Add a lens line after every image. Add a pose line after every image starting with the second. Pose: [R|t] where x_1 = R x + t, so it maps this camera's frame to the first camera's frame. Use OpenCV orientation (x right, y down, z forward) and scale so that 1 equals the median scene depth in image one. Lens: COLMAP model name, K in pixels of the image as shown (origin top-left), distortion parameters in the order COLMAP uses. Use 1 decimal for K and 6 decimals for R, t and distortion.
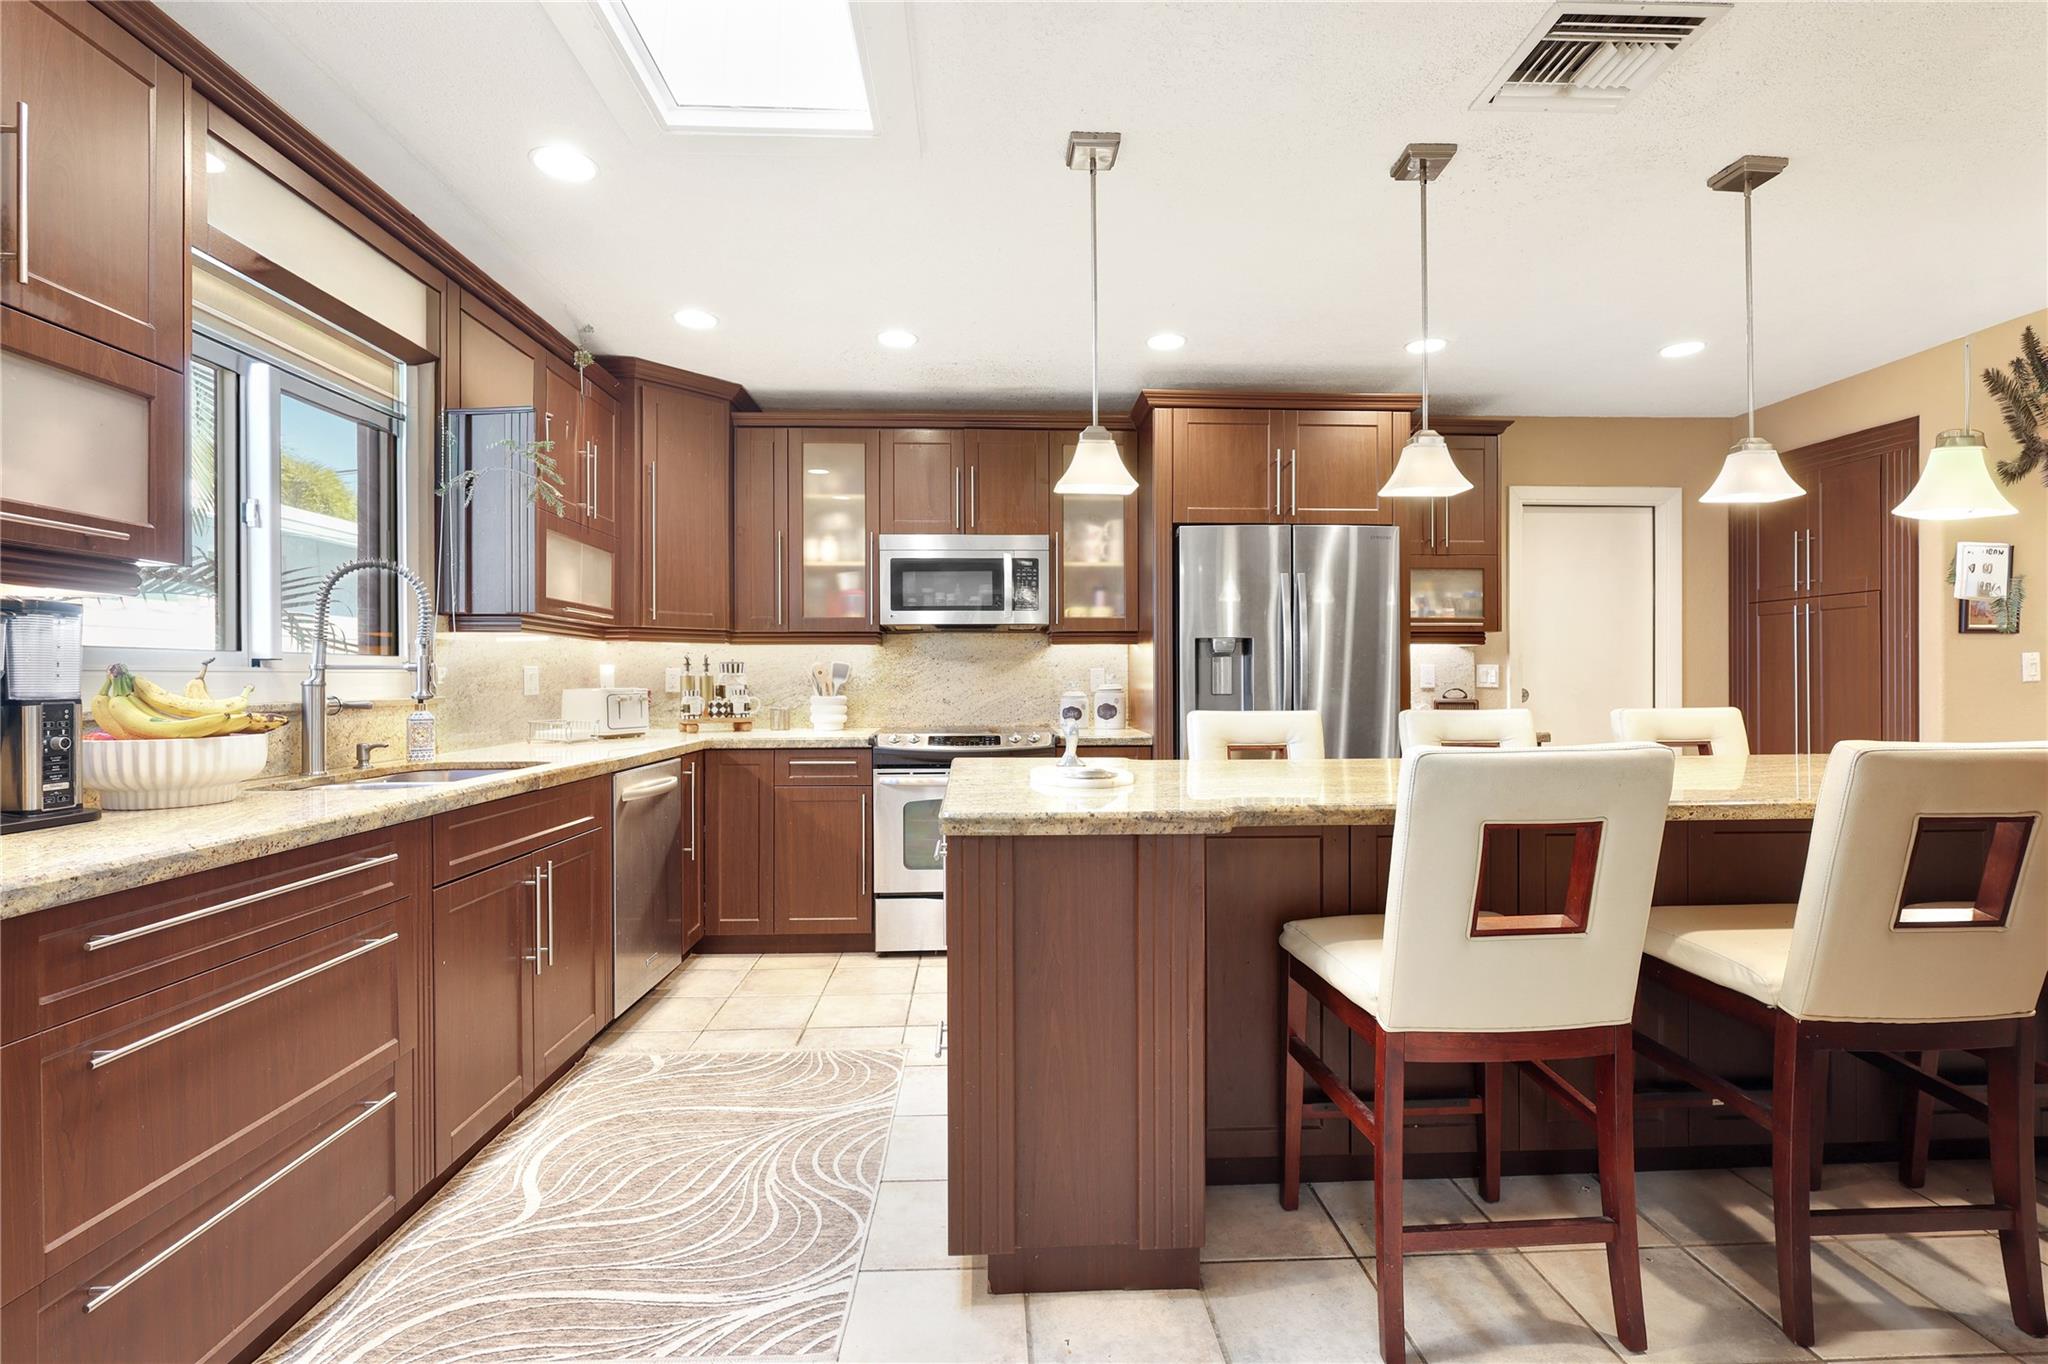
lens RADIAL K [[958.1, 0, 1017.2], [0, 958.1, 680.7], [0, 0, 1]] dist [0.000003, 0.001358]
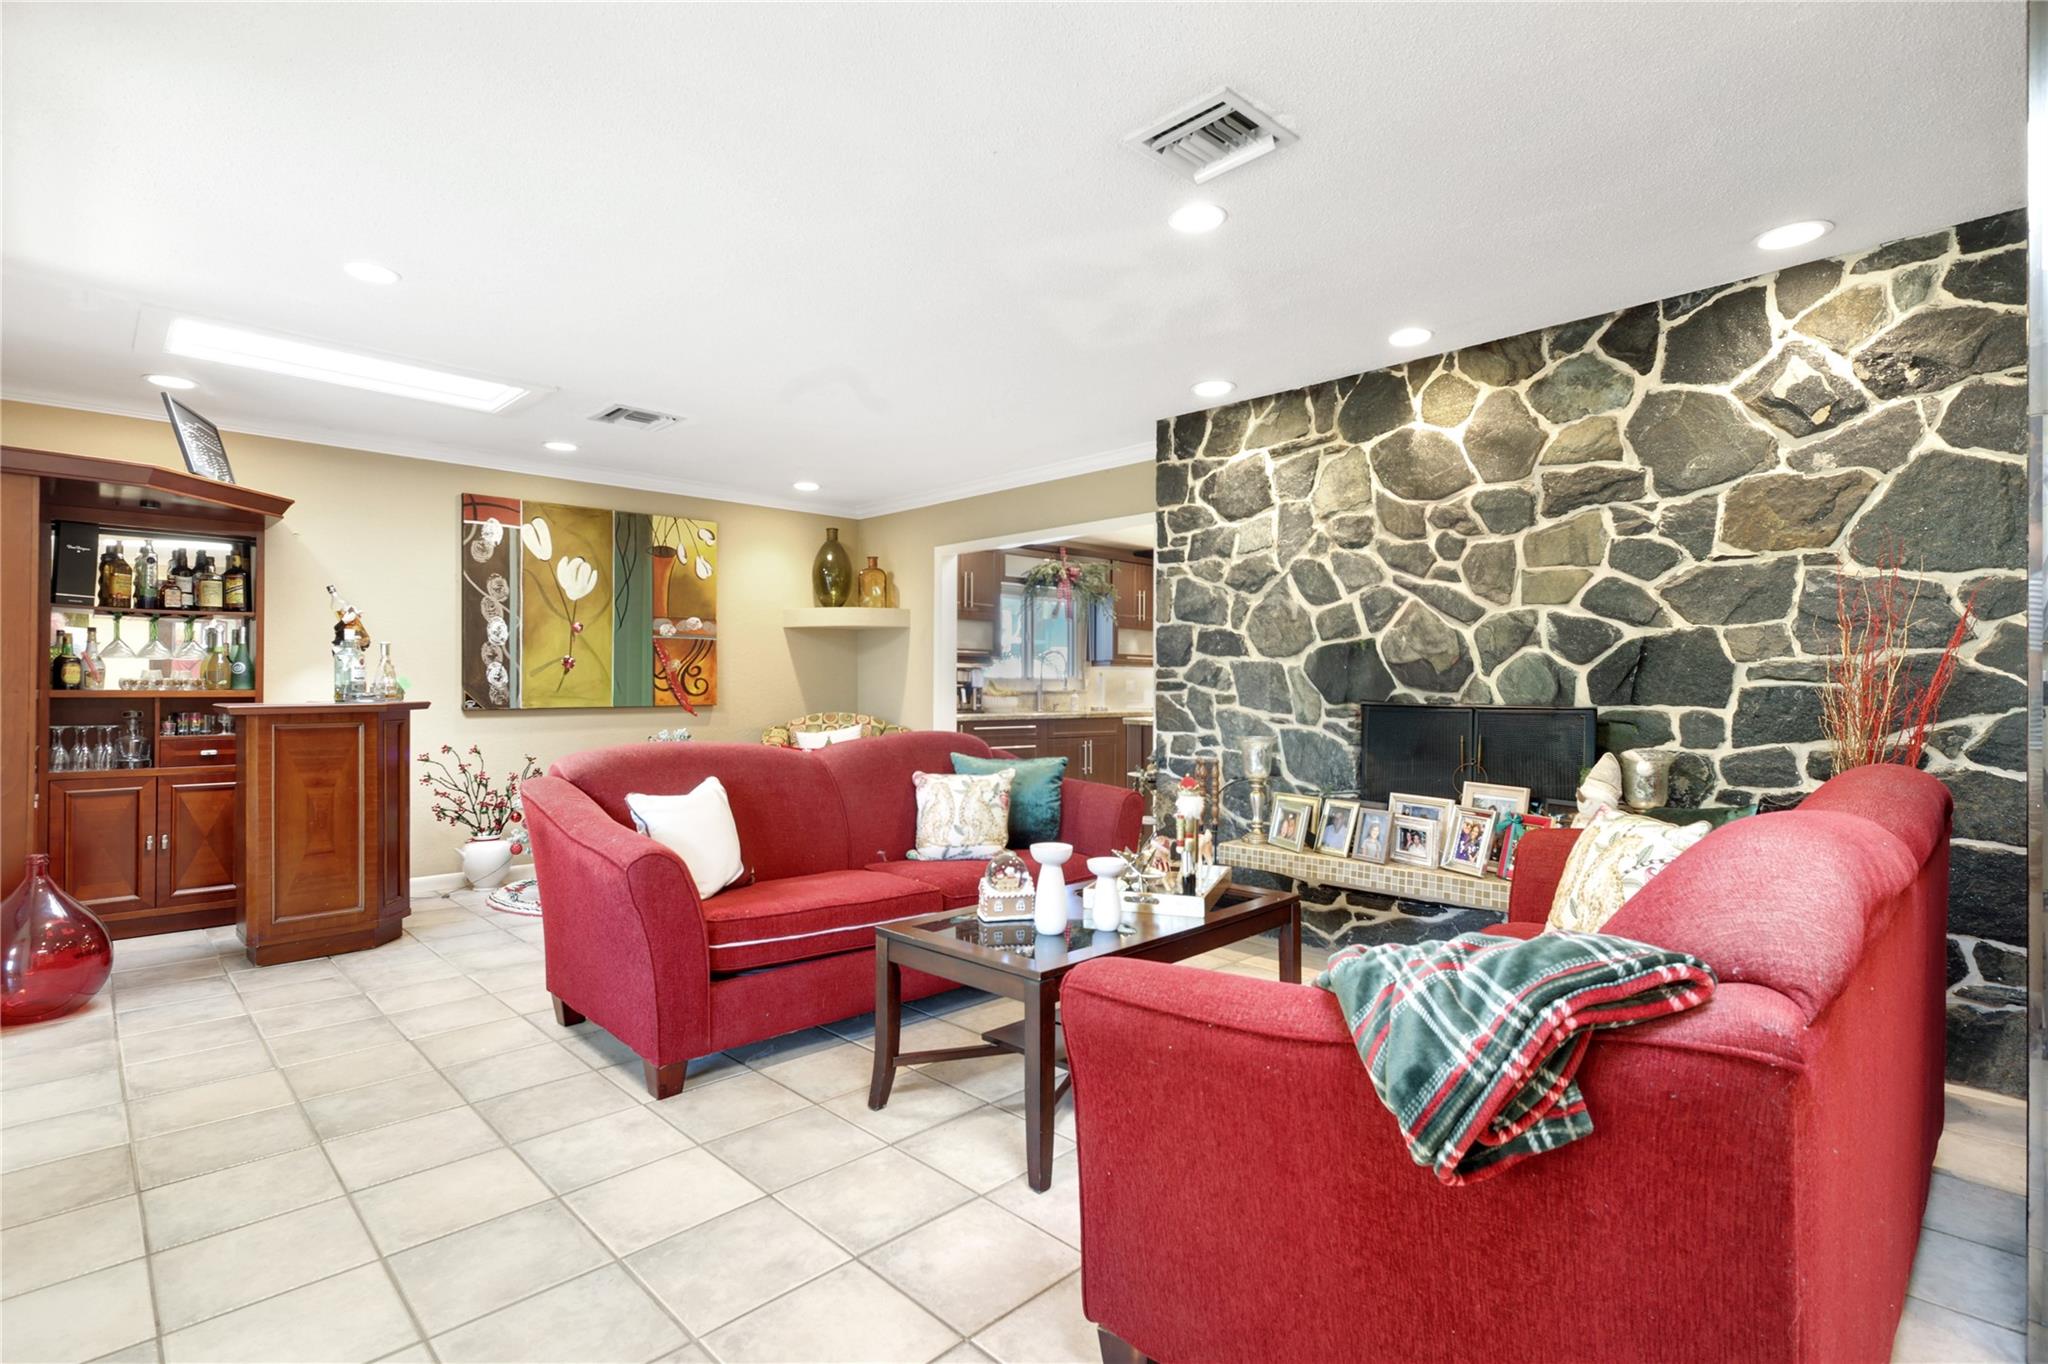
lens RADIAL K [[958.1, 0, 1014.2], [0, 958.1, 682.5], [0, 0, 1]] dist [0.000003, 0.001358]
pose [[0.665126, 0.002393, -0.746728, 1.086106], [-0.006594, 0.999975, -0.002669, 0.002782], [0.746702, 0.006699, 0.665125, -0.828536]]
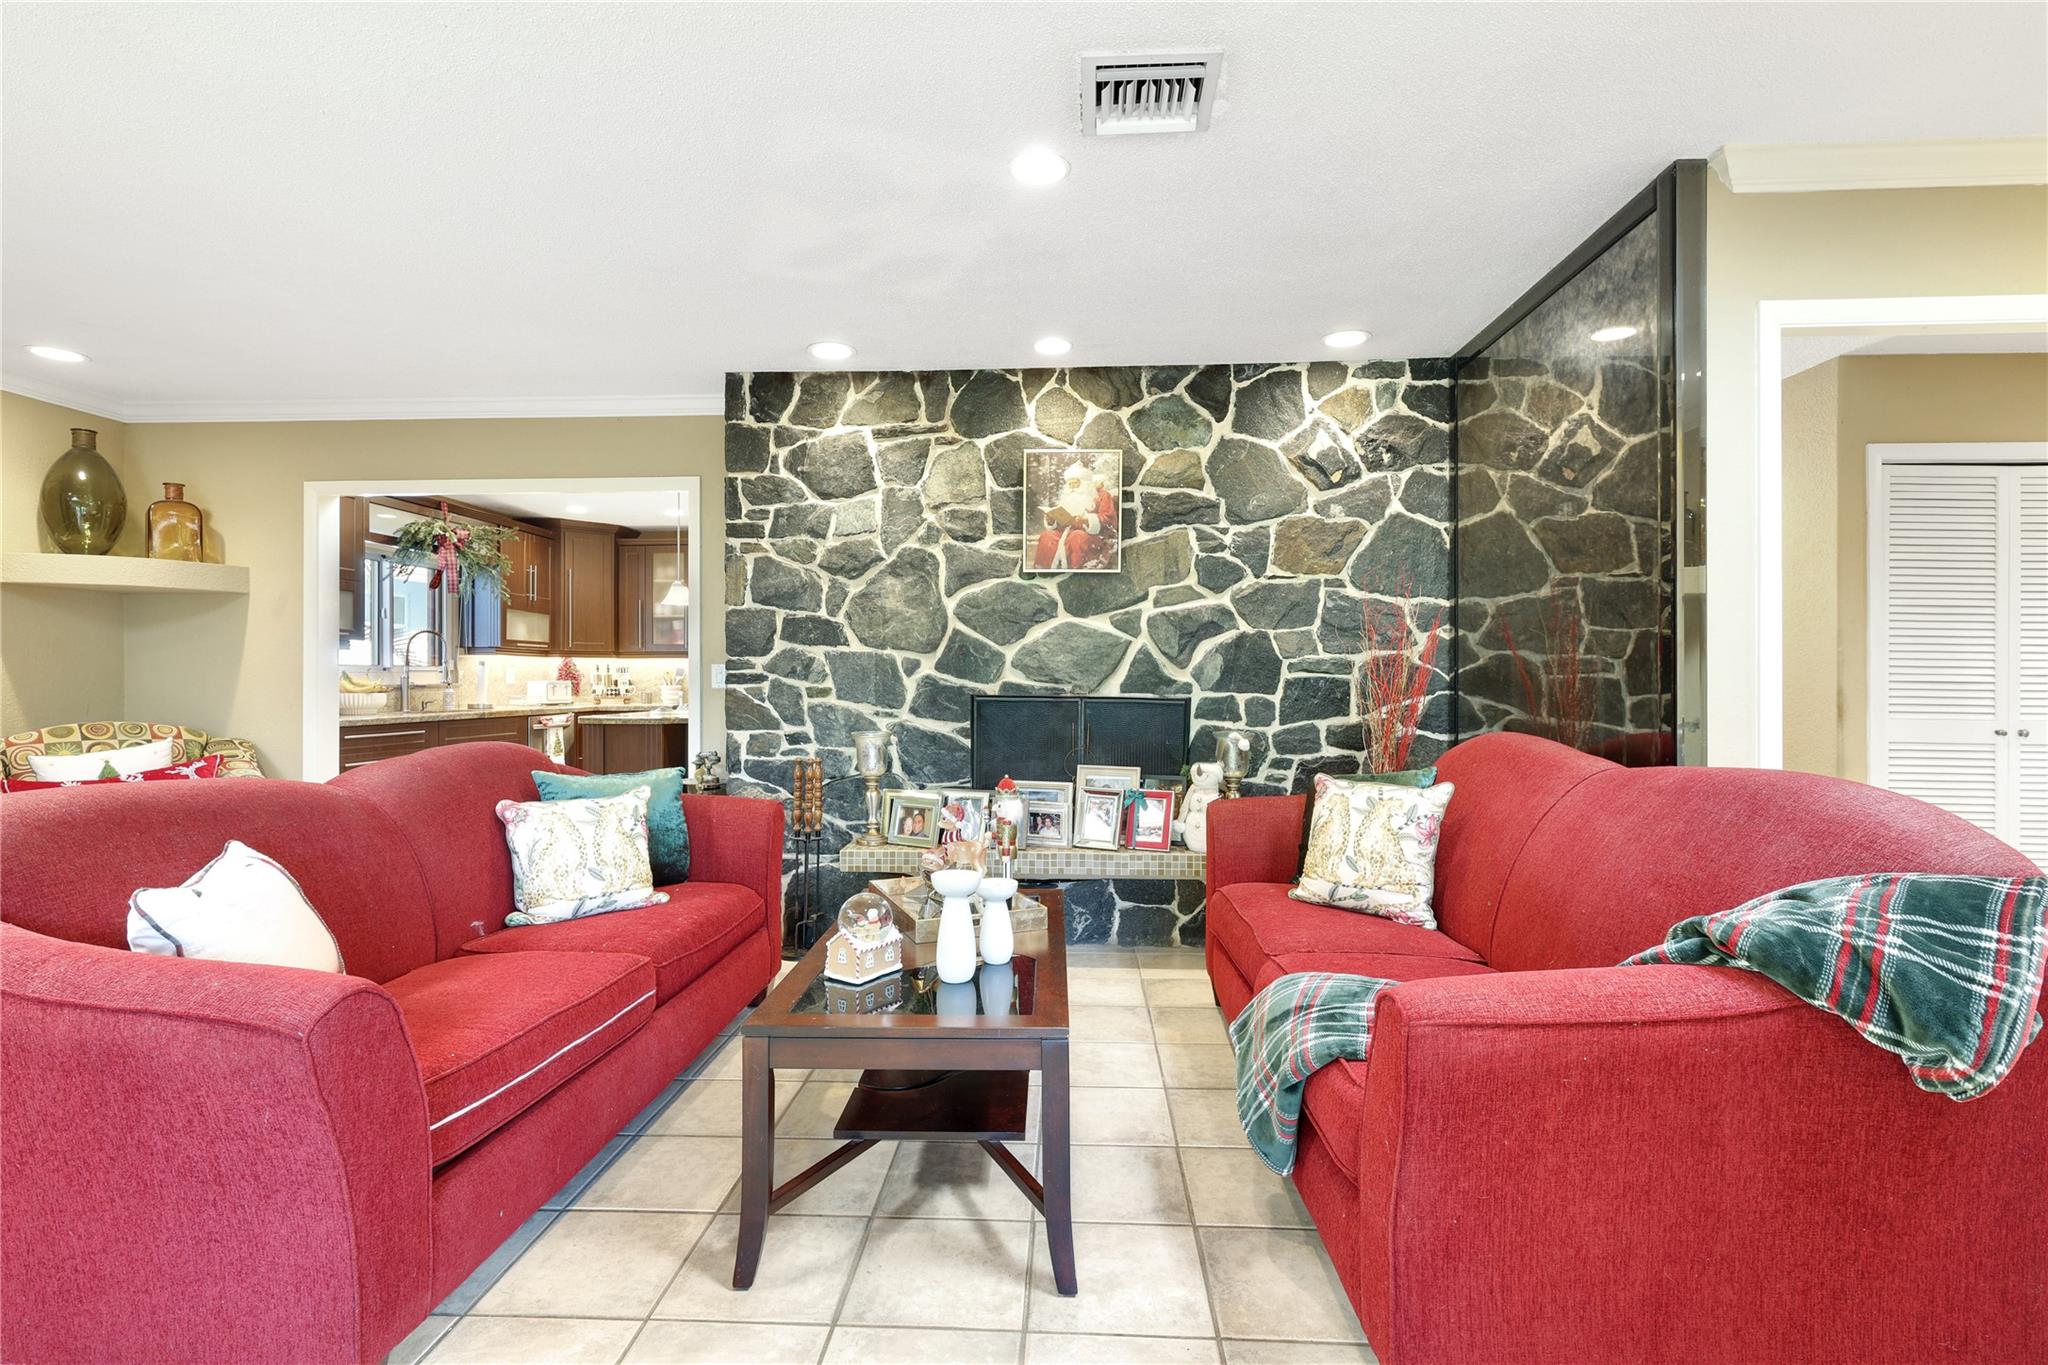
lens RADIAL K [[958.1, 0, 1007.8], [0, 958.1, 676.2], [0, 0, 1]] dist [0.000003, 0.001358]
pose [[0.994319, 0.002560, -0.106407, 0.741567], [-0.003008, 0.999987, -0.004051, 0.003720], [0.106395, 0.004348, 0.994314, -0.896386]]
